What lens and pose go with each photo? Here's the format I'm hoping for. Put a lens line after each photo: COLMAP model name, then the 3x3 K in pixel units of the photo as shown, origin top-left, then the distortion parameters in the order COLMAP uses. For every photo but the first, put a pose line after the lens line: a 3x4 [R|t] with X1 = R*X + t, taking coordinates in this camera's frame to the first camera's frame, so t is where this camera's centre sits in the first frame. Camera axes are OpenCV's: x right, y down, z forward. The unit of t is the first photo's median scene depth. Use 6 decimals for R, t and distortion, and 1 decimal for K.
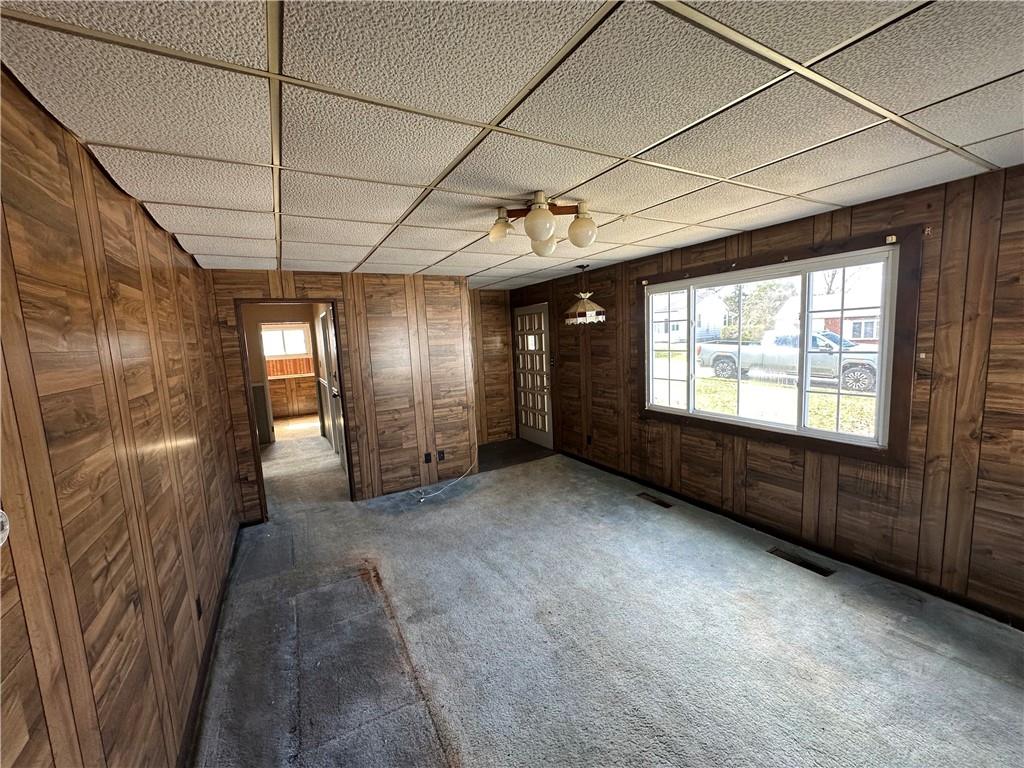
lens RADIAL K [[406.9, 0, 512.0], [0, 406.9, 384.0], [0, 0, 1]] dist [-0.001294, -0.000098]
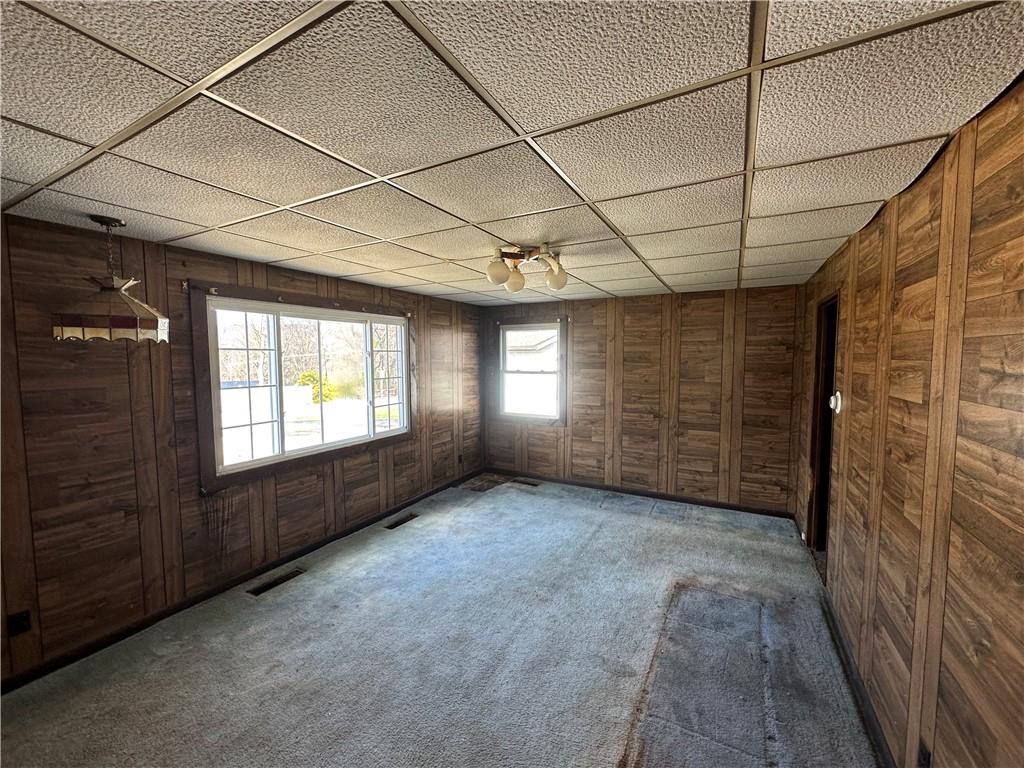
lens RADIAL K [[406.9, 0, 512.0], [0, 406.9, 384.0], [0, 0, 1]] dist [-0.001294, -0.000098]
pose [[-0.525914, -0.007779, 0.850502, -0.653559], [0.129449, 0.987577, 0.089079, -0.113244], [-0.840629, 0.156945, -0.518373, 1.201769]]
